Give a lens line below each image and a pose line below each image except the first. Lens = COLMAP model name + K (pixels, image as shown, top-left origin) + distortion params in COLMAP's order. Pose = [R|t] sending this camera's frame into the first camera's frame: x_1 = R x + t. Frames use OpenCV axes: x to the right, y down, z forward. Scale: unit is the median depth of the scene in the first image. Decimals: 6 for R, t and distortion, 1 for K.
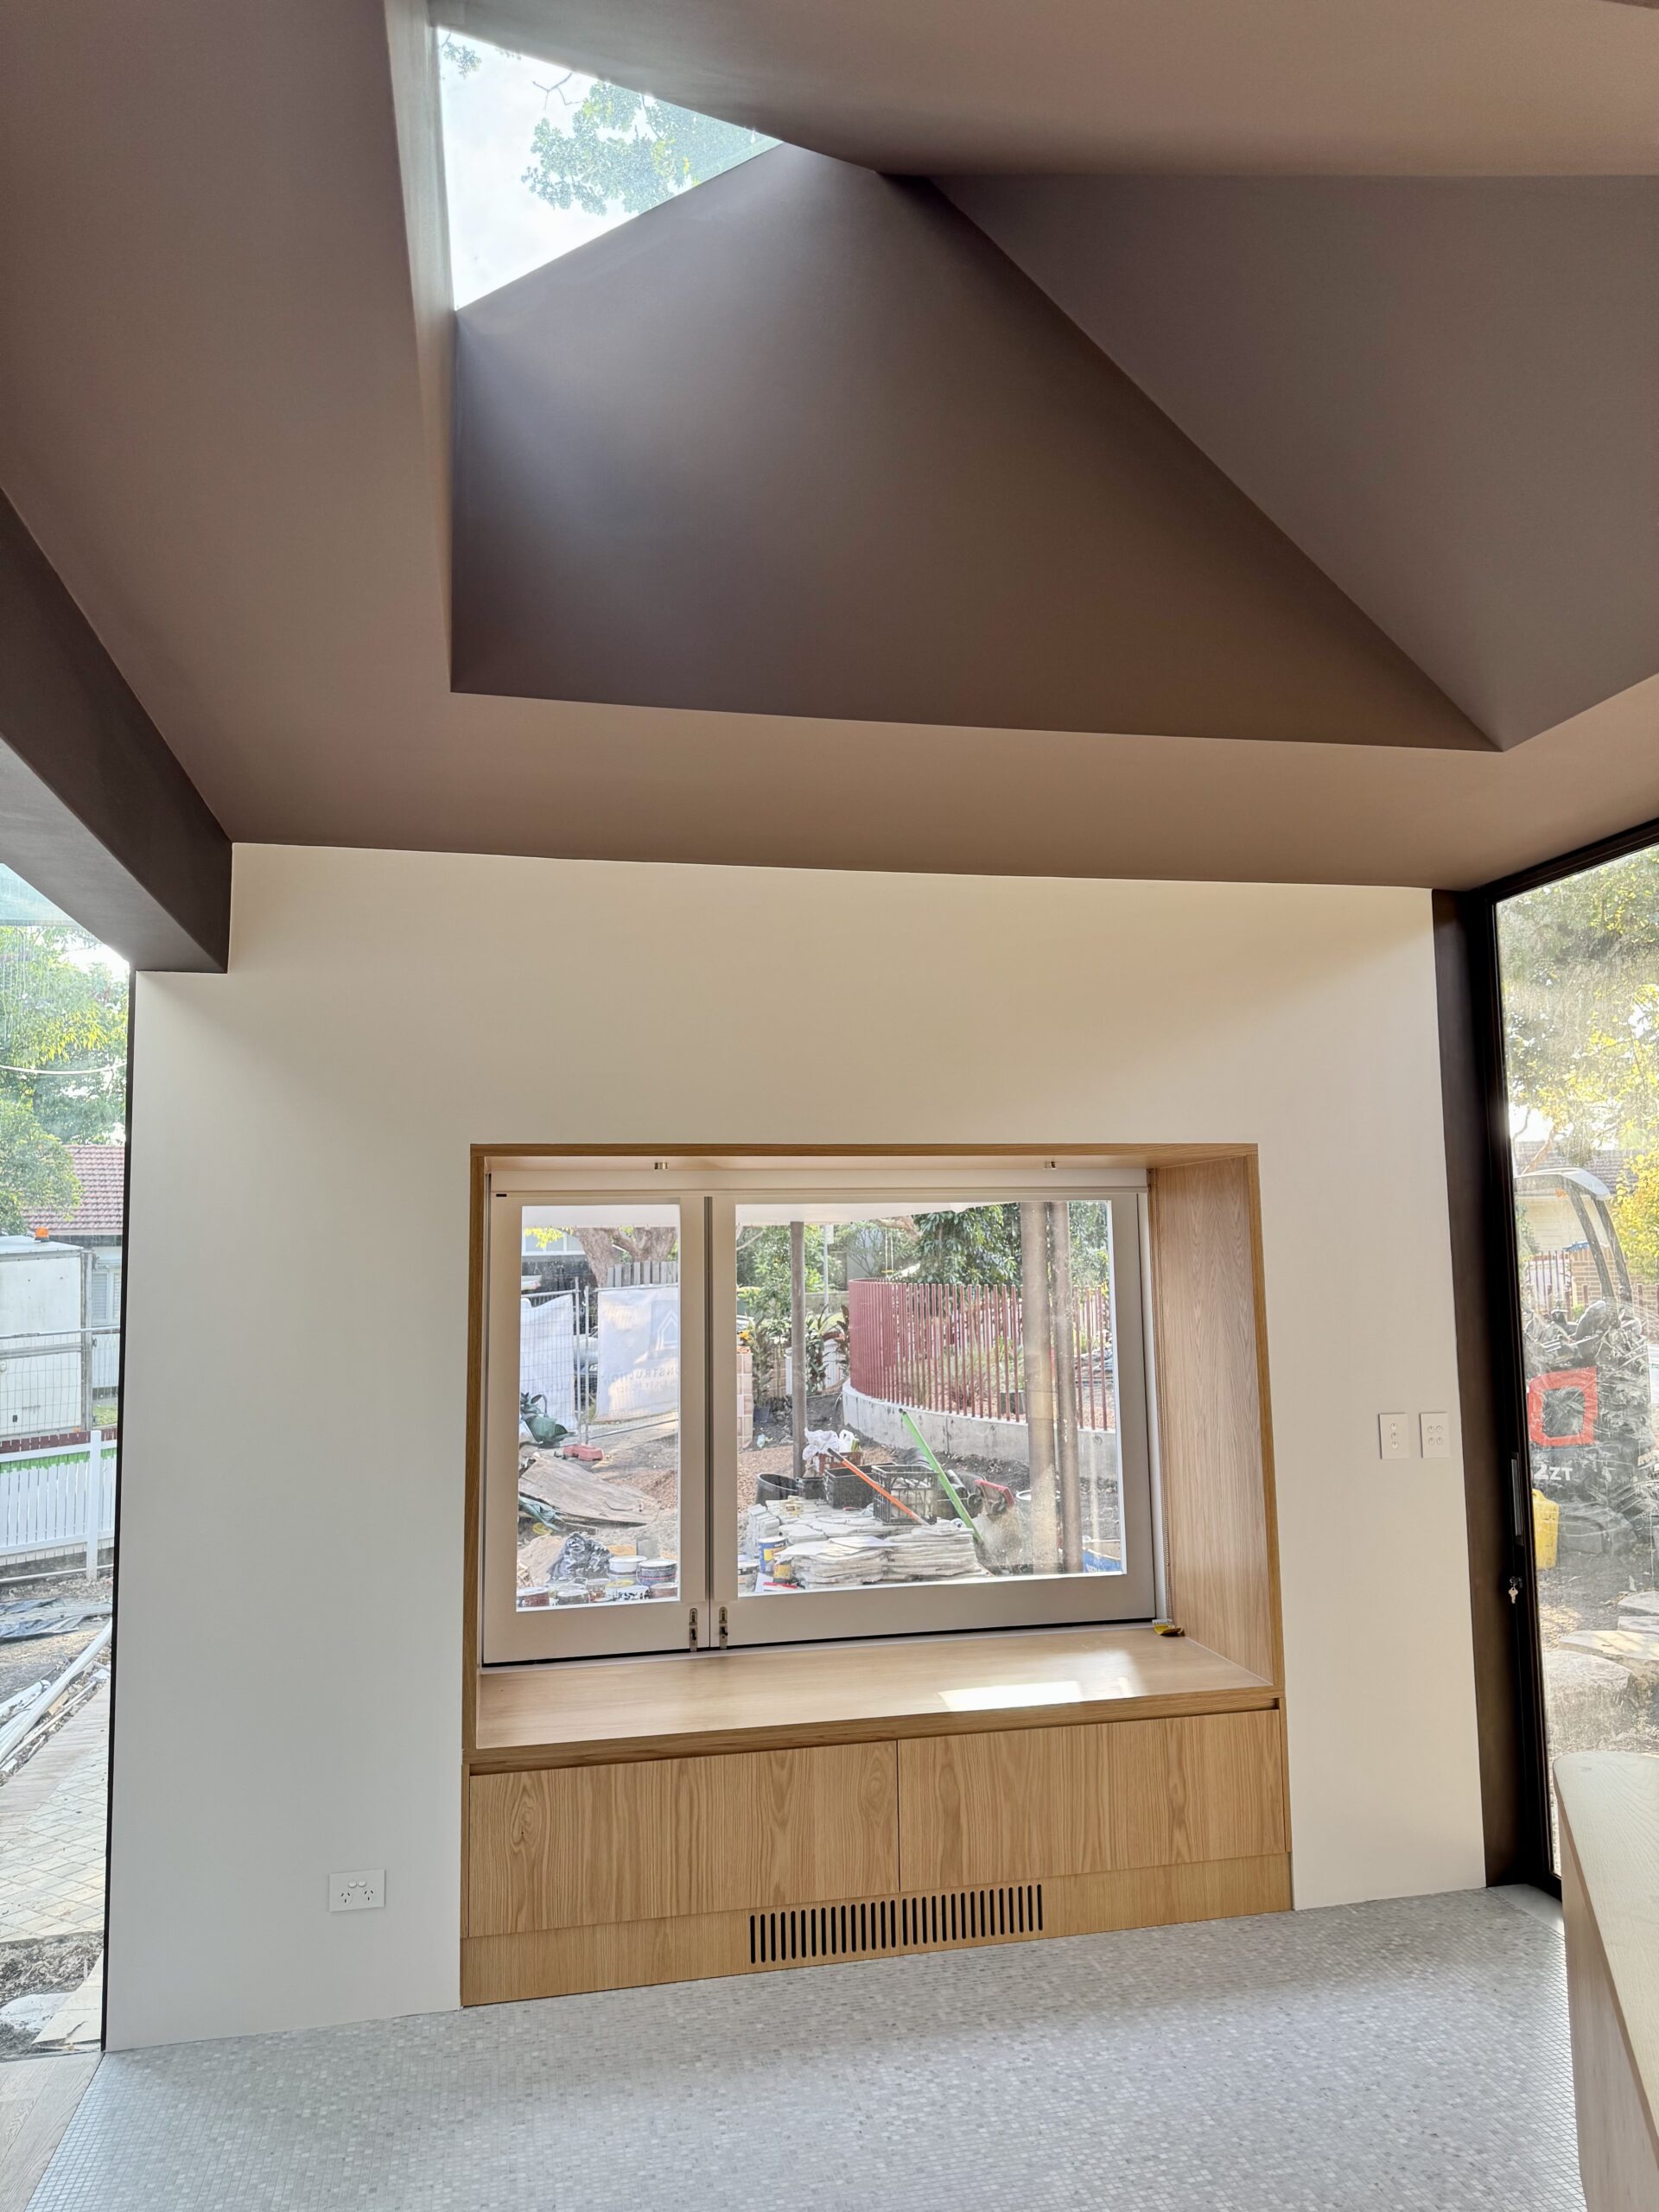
lens RADIAL K [[1572.9, 0, 829.5], [0, 1572.9, 1106.0], [0, 0, 1]] dist [-0.002086, -0.001044]
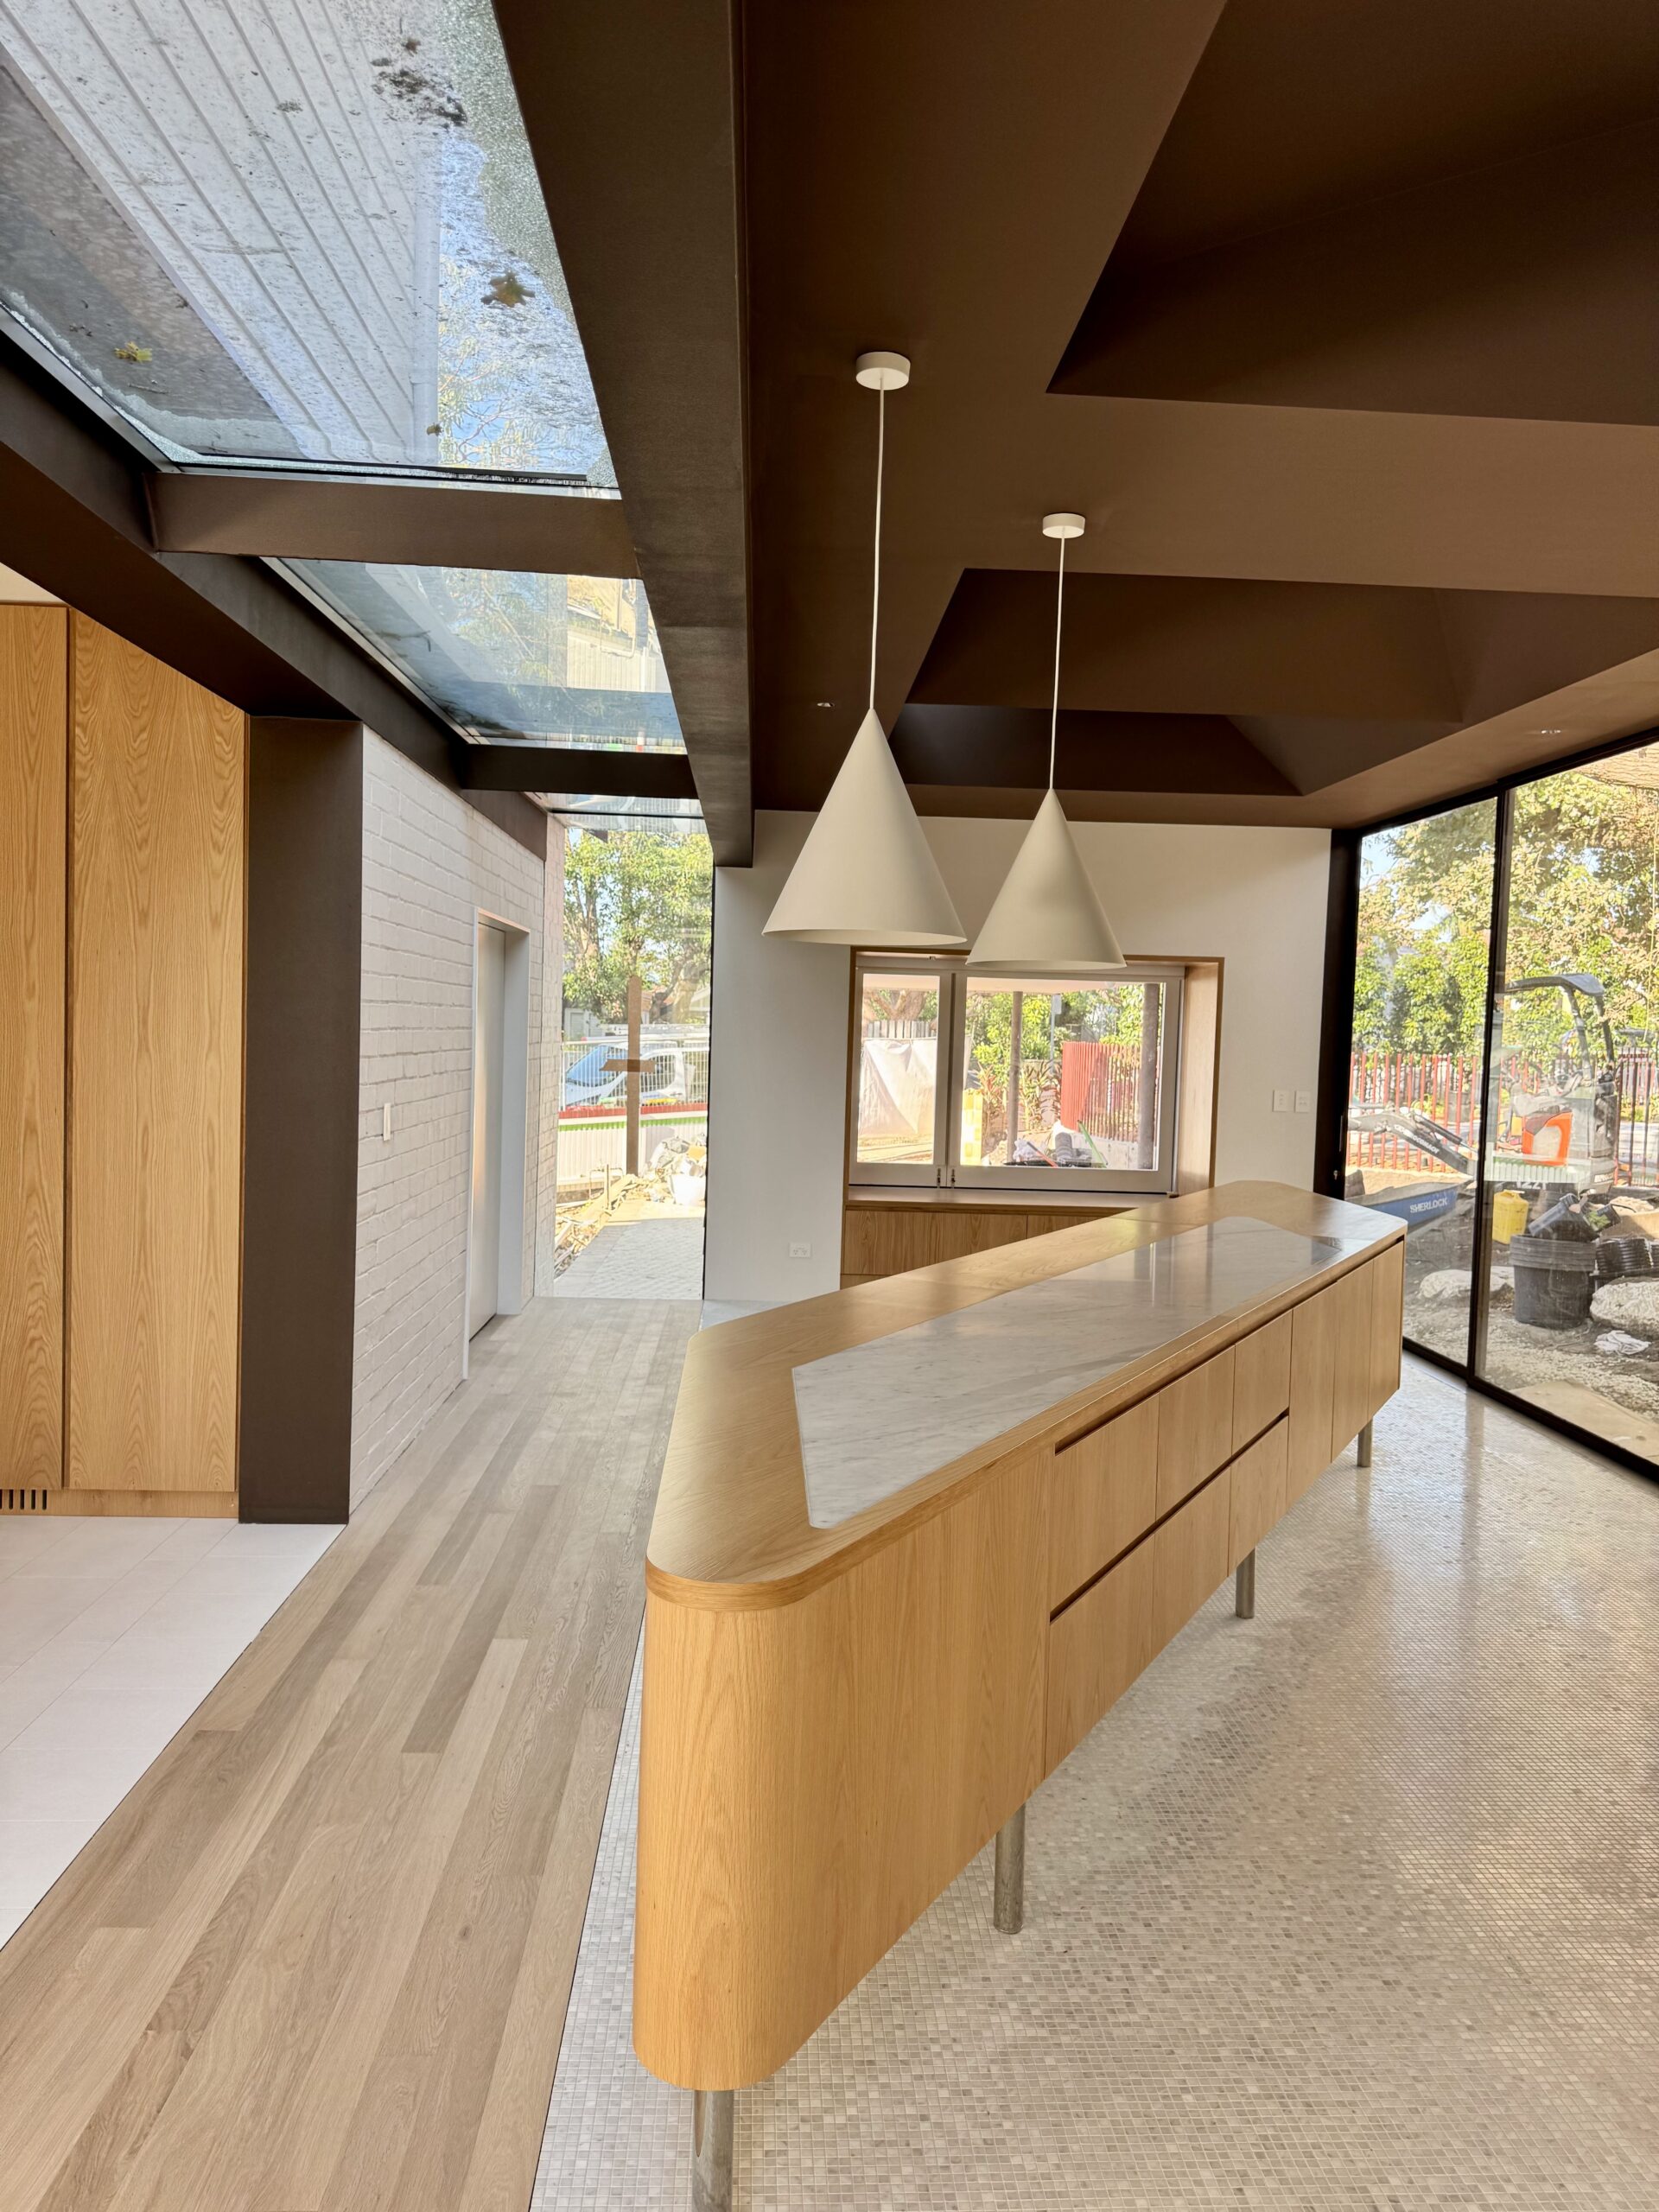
lens RADIAL K [[1572.9, 0, 829.5], [0, 1572.9, 1106.0], [0, 0, 1]] dist [-0.002086, -0.001044]
pose [[0.987082, 0.051901, -0.151578, 0.082676], [-0.029529, 0.988802, 0.146280, -0.066840], [0.157473, -0.139914, 0.977561, -1.062161]]
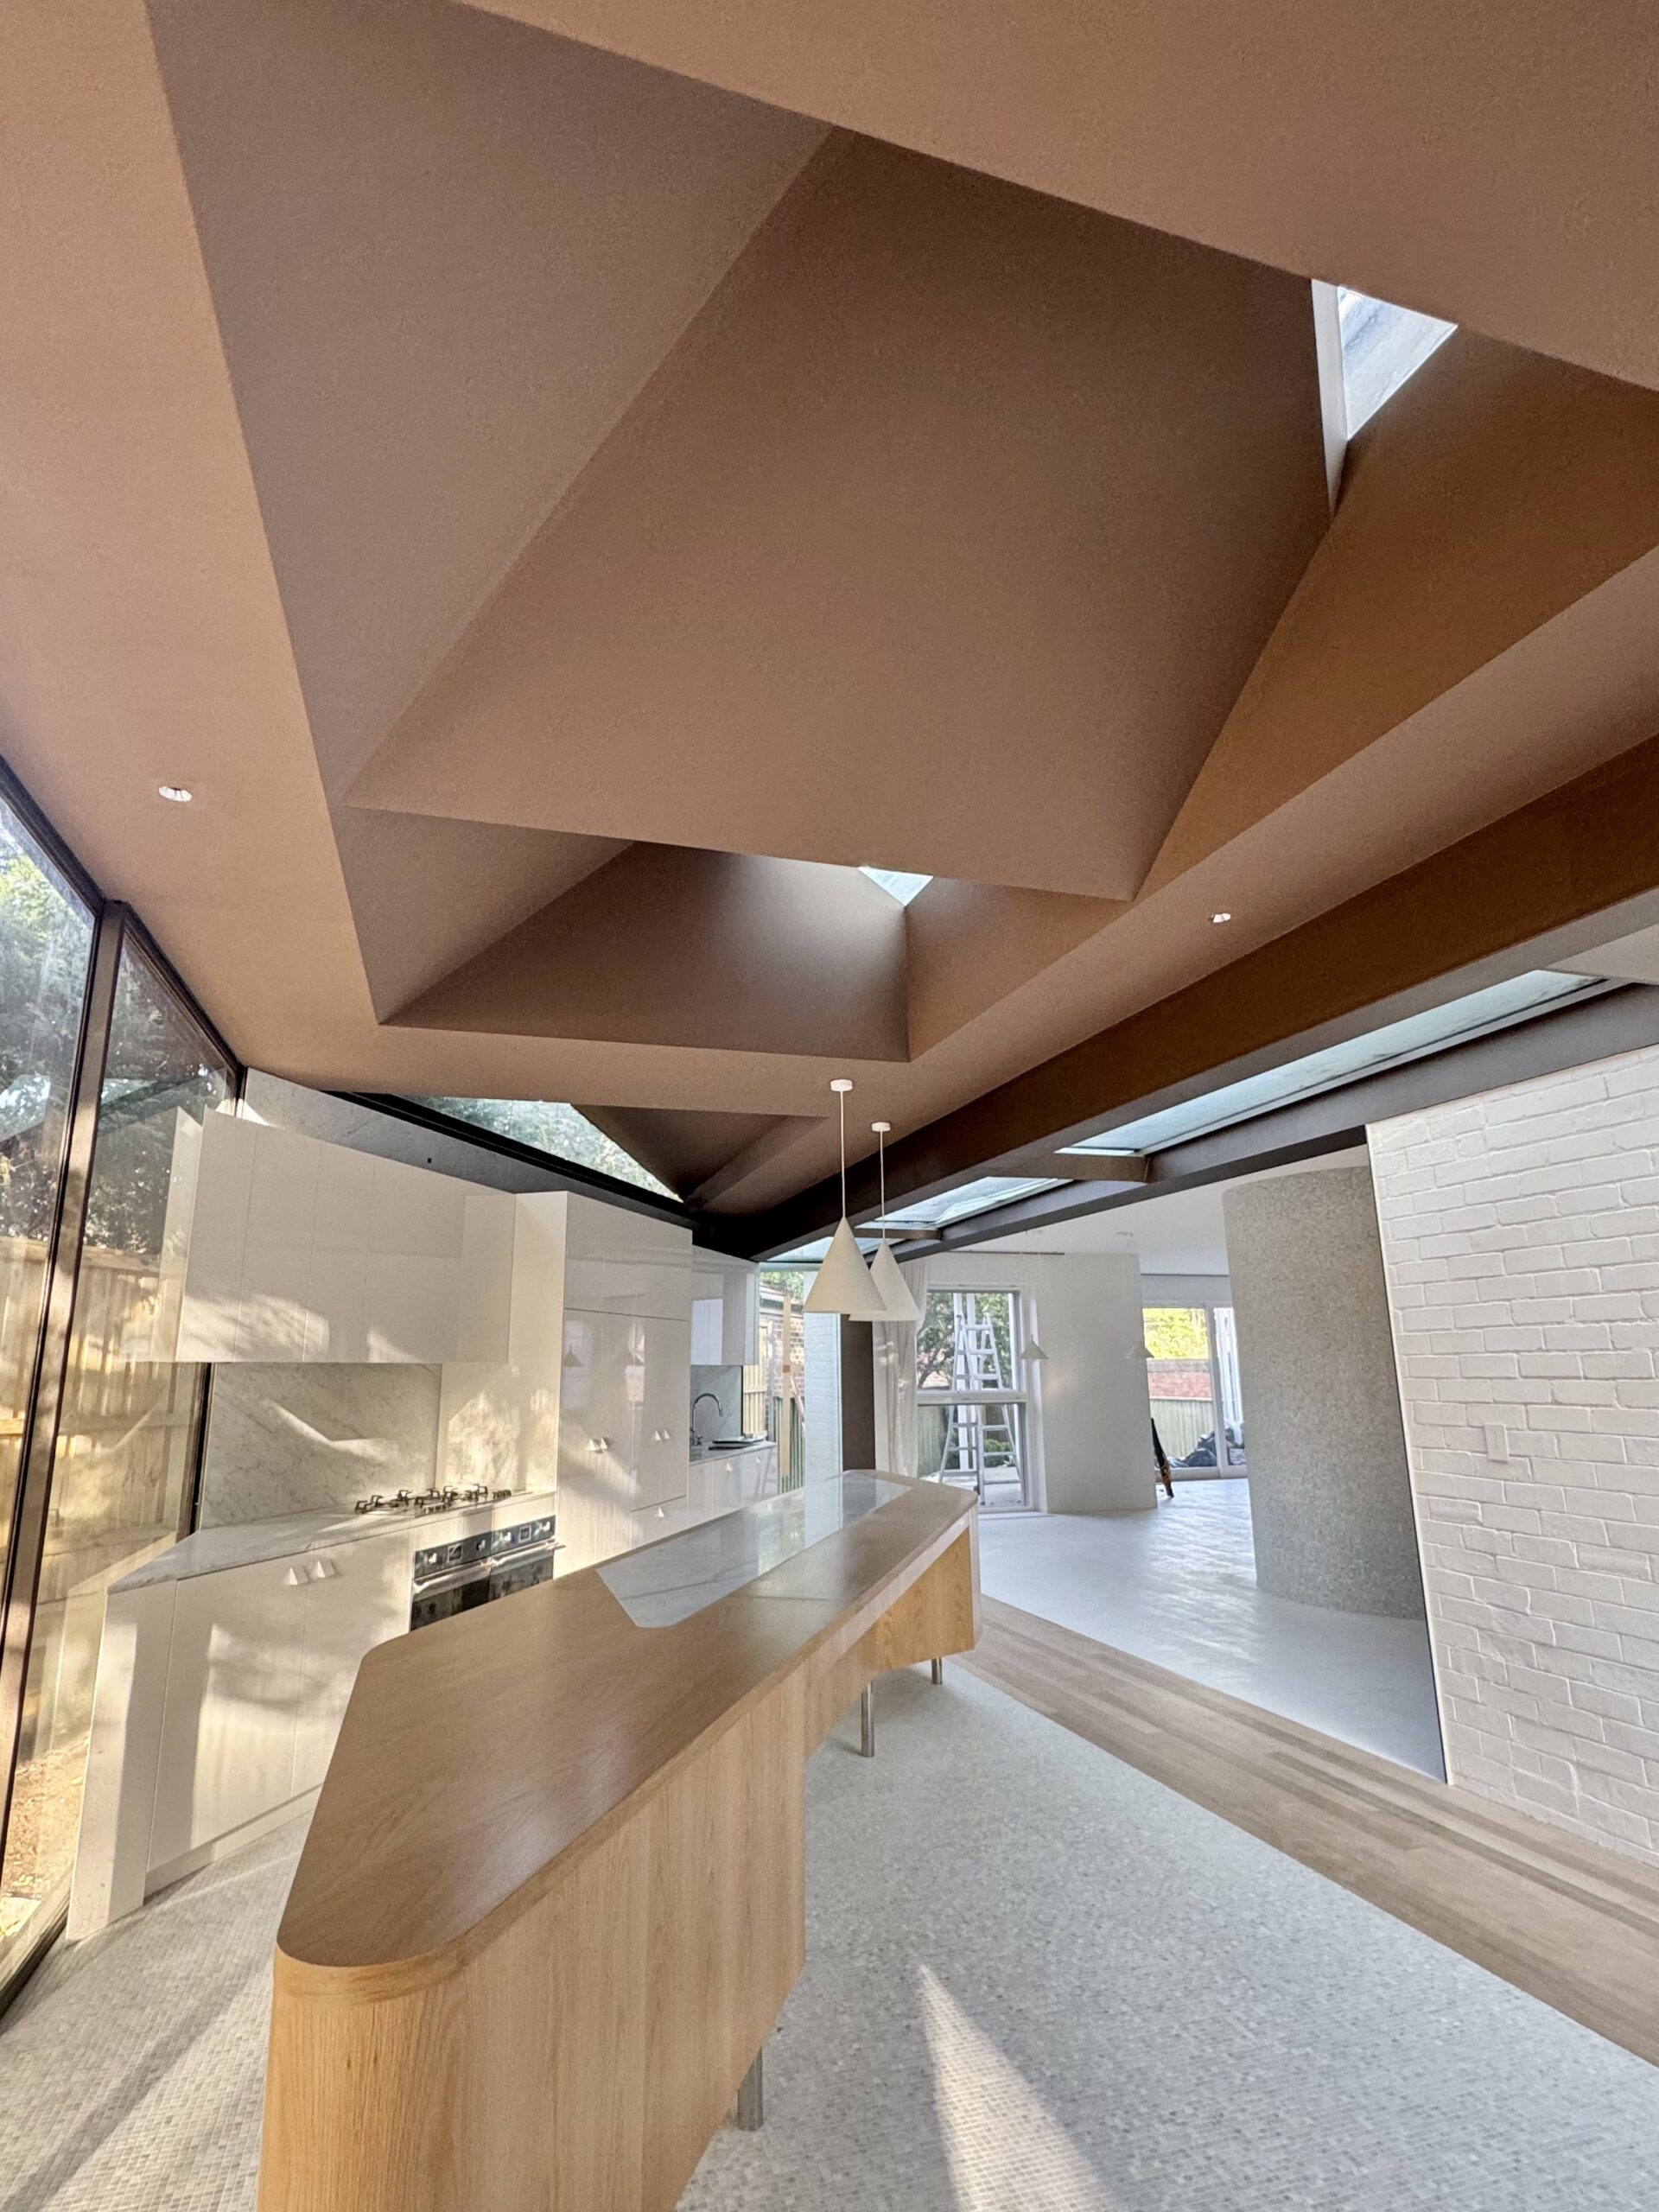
lens RADIAL K [[1159.8, 0, 829.5], [0, 1159.8, 1106.0], [0, 0, 1]] dist [0.000485, 0.000016]
pose [[-0.994518, 0.001583, -0.104551, 0.261375], [0.034381, 0.949241, -0.312665, 0.281791], [0.098749, -0.314545, -0.944092, 2.153586]]
